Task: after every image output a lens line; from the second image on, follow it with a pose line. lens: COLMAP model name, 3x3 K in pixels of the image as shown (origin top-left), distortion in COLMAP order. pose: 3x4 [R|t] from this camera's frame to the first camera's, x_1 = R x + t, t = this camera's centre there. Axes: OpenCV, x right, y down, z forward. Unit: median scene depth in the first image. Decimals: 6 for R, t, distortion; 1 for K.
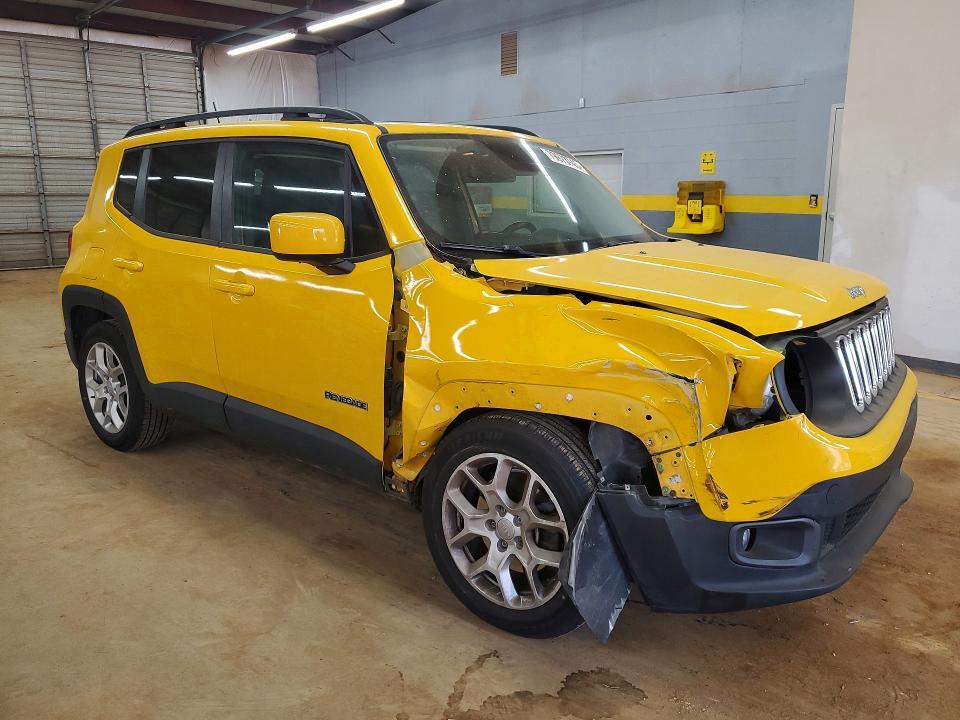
lens RADIAL K [[771.0, 0, 479.7], [0, 771.0, 344.4], [0, 0, 1]] dist [-0.034601, 0.084341]
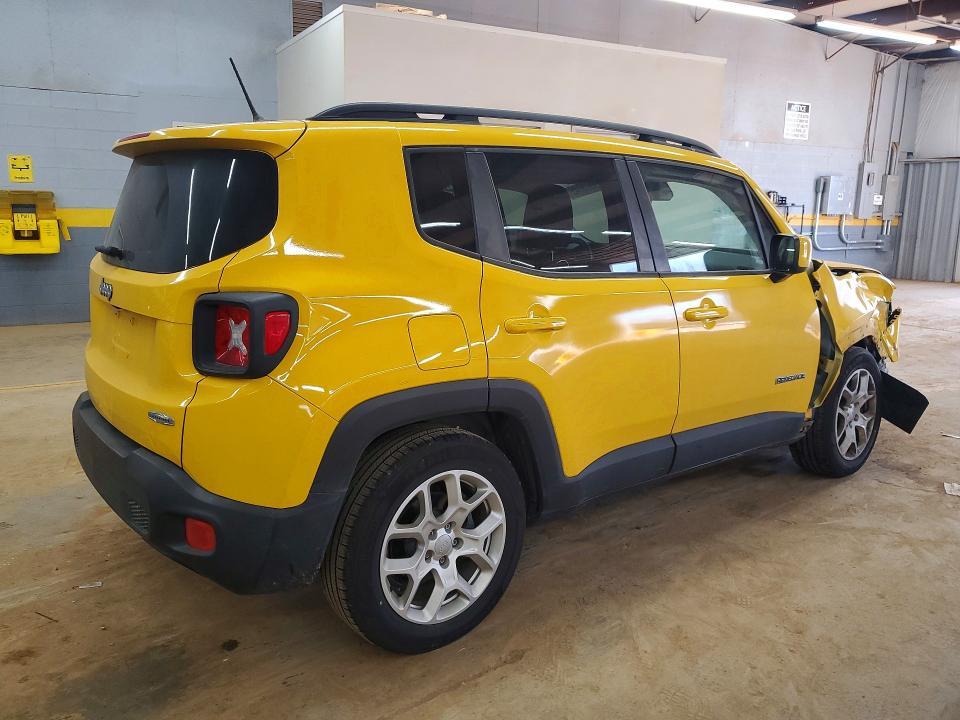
lens RADIAL K [[771.0, 0, 479.7], [0, 771.0, 344.4], [0, 0, 1]] dist [-0.034601, 0.084341]
pose [[0.201862, -0.173588, 0.963908, -0.466987], [0.180884, 0.973846, 0.137497, -0.078578], [-0.962566, 0.146600, 0.227982, 0.371744]]
